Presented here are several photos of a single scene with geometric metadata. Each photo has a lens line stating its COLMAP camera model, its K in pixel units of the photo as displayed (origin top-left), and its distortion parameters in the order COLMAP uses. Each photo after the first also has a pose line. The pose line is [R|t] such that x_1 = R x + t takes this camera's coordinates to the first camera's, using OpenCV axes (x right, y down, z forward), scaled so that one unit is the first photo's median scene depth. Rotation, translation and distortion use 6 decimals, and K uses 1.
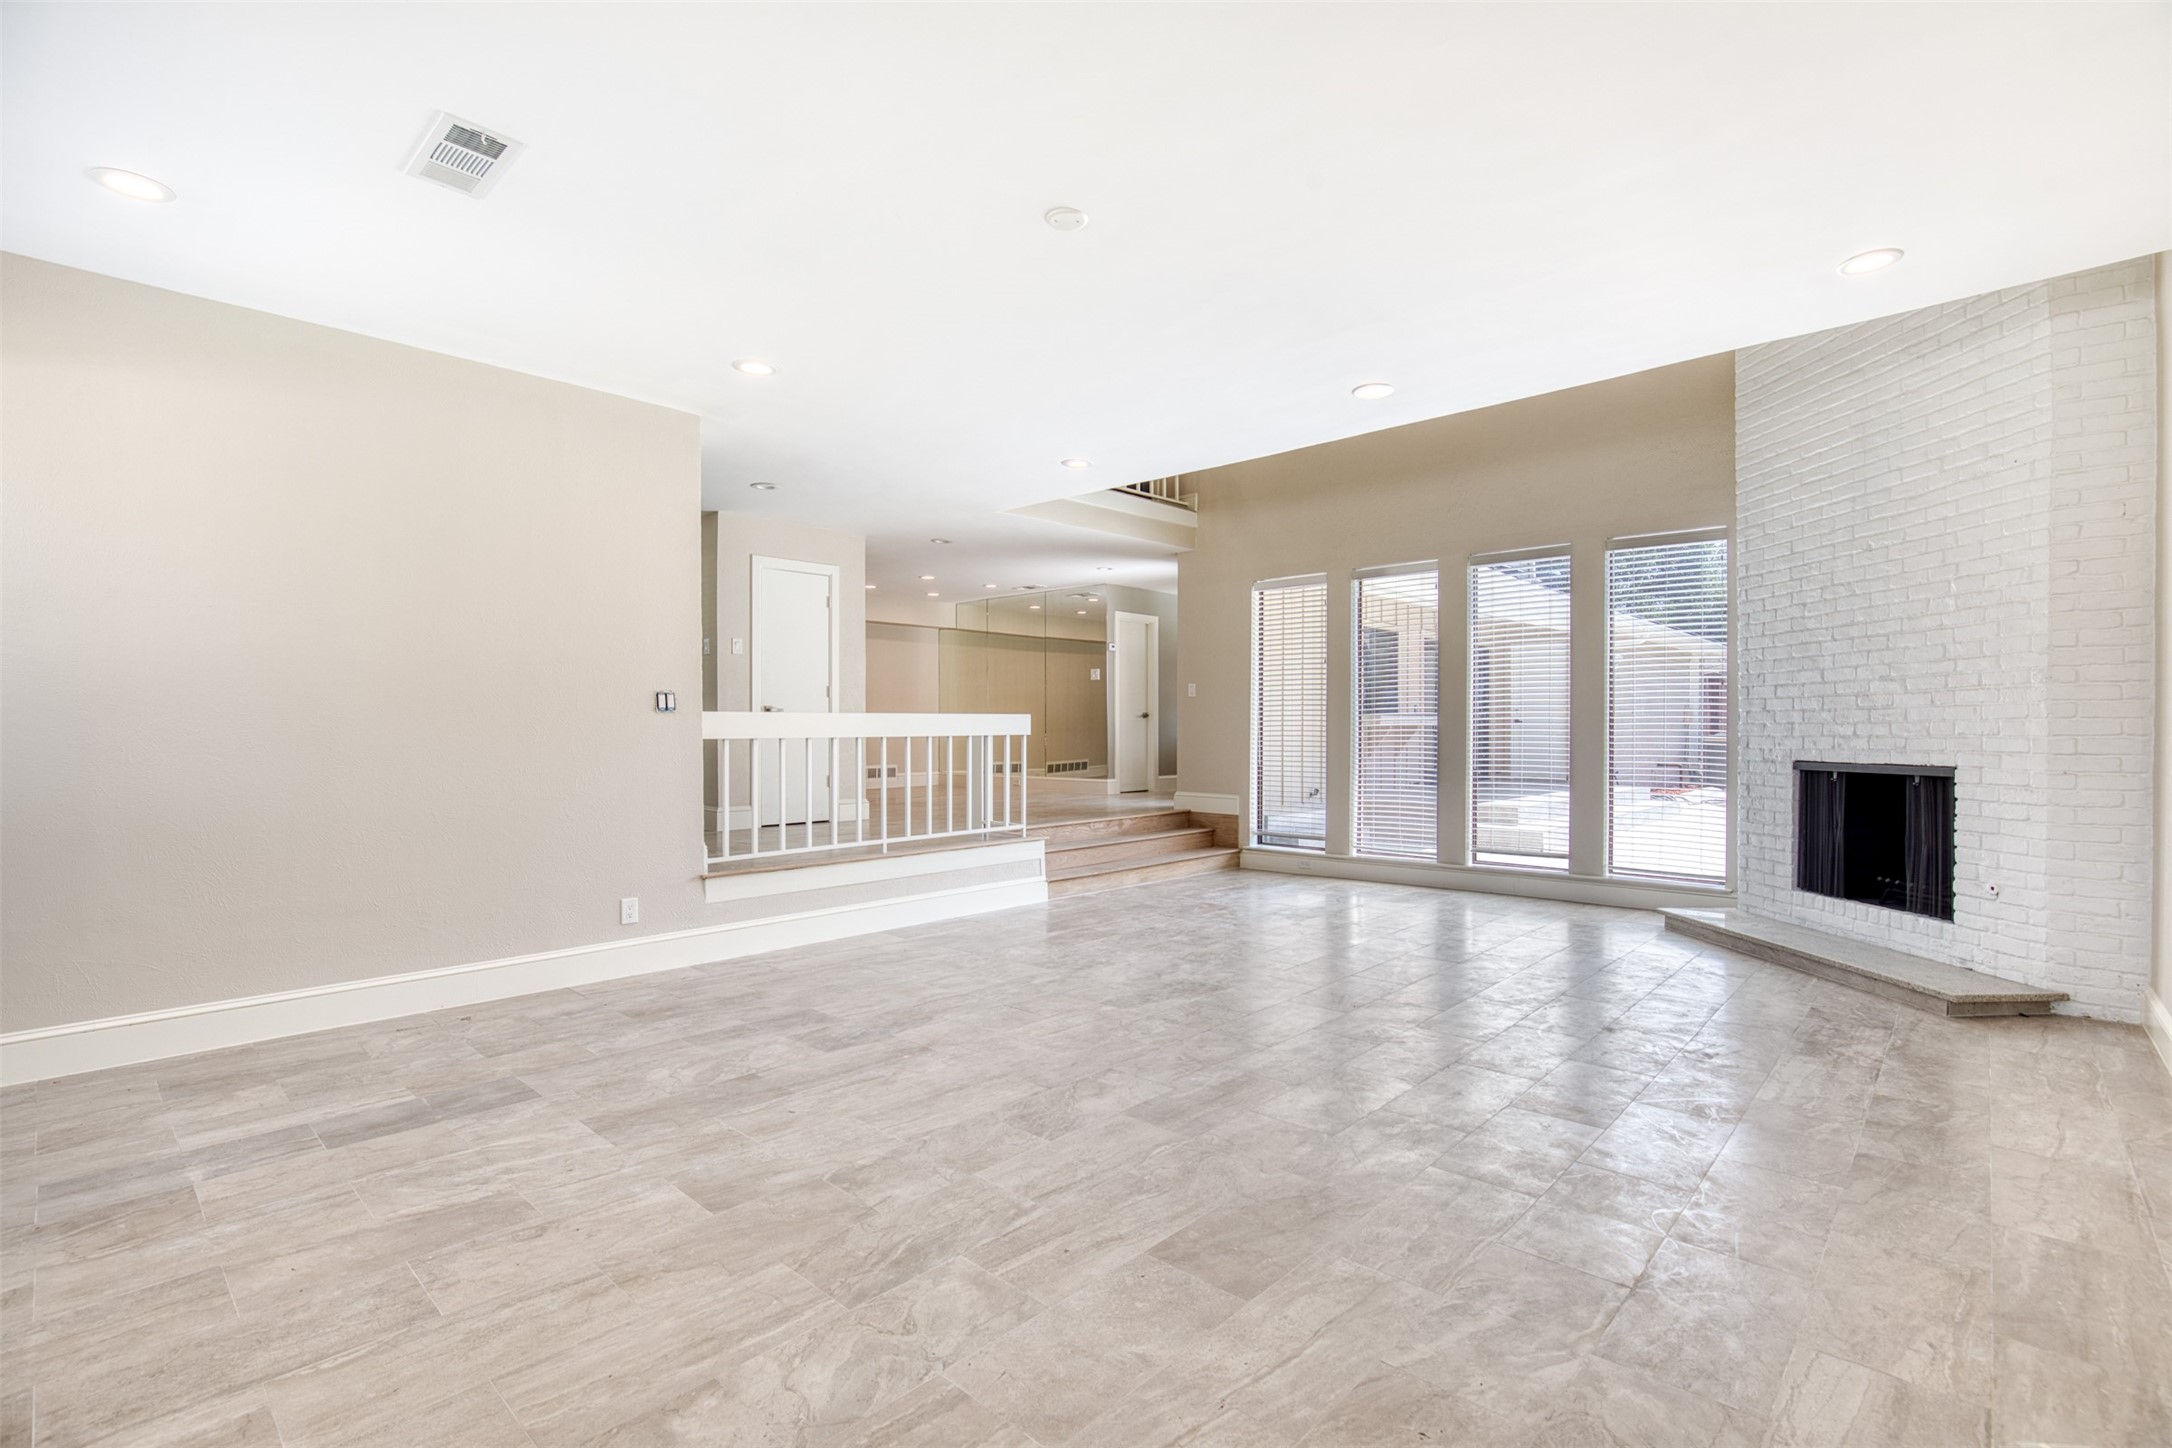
lens RADIAL K [[974.4, 0, 1086.0], [0, 974.4, 724.0], [0, 0, 1]] dist [-0.001132, -0.000274]
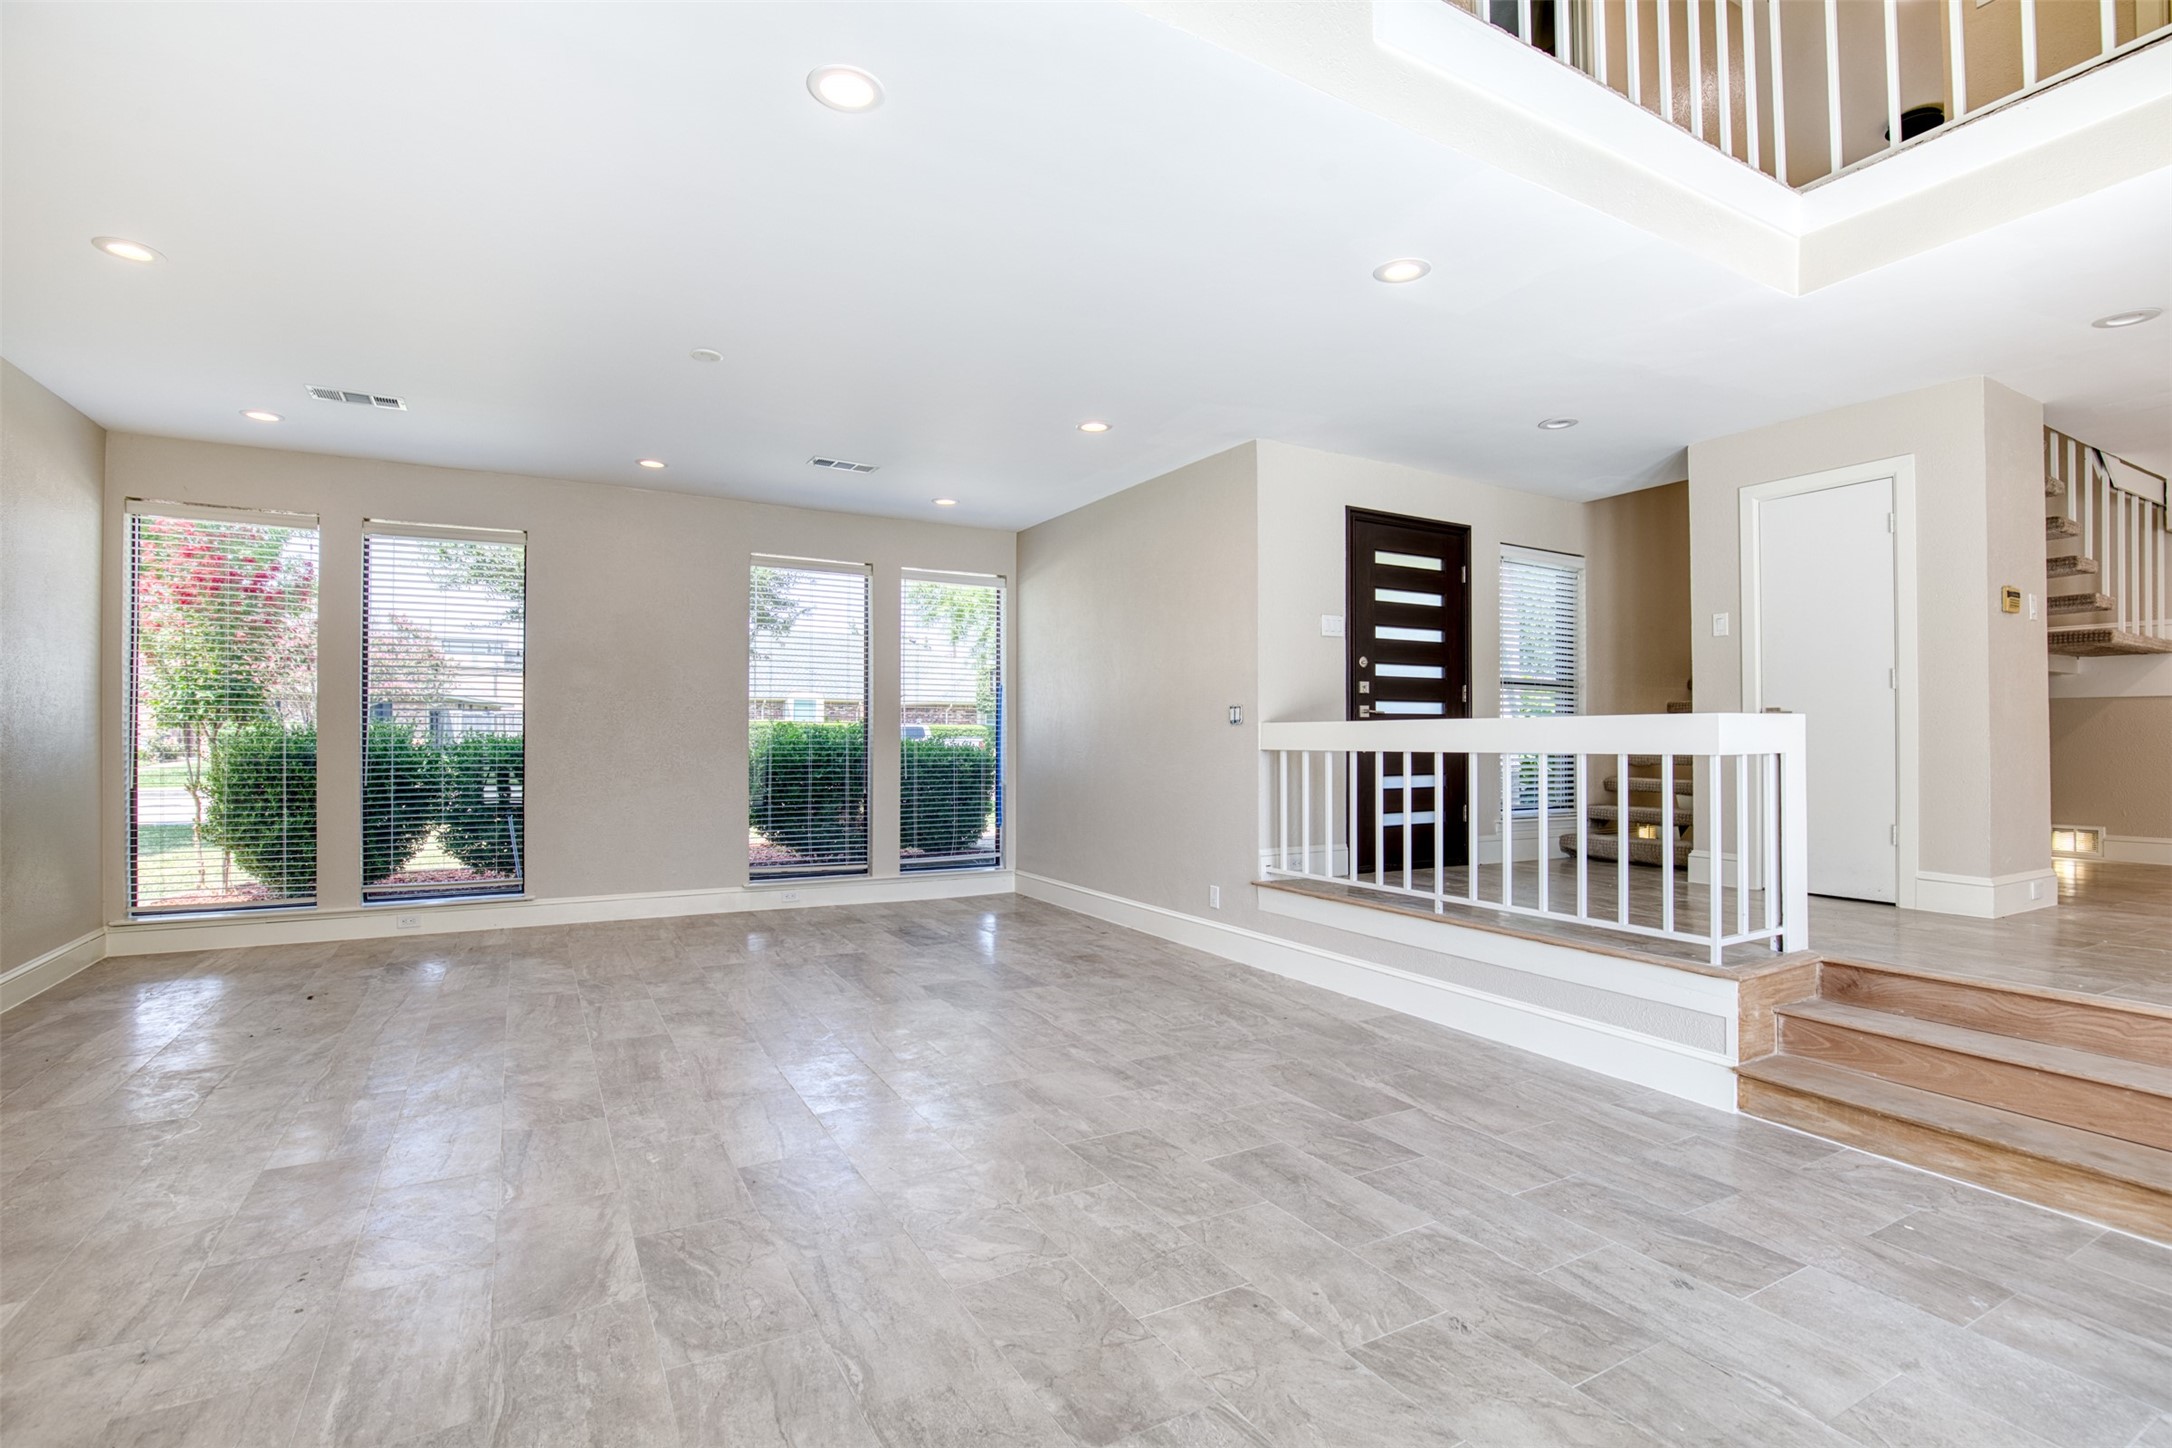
lens RADIAL K [[1007.1, 0, 1088.9], [0, 1007.1, 729.7], [0, 0, 1]] dist [-0.039644, 0.009386]
pose [[-0.290430, -0.011442, -0.956828, 0.616669], [-0.004066, 0.999934, -0.010724, 0.006507], [0.956888, 0.000776, -0.290458, 1.039196]]
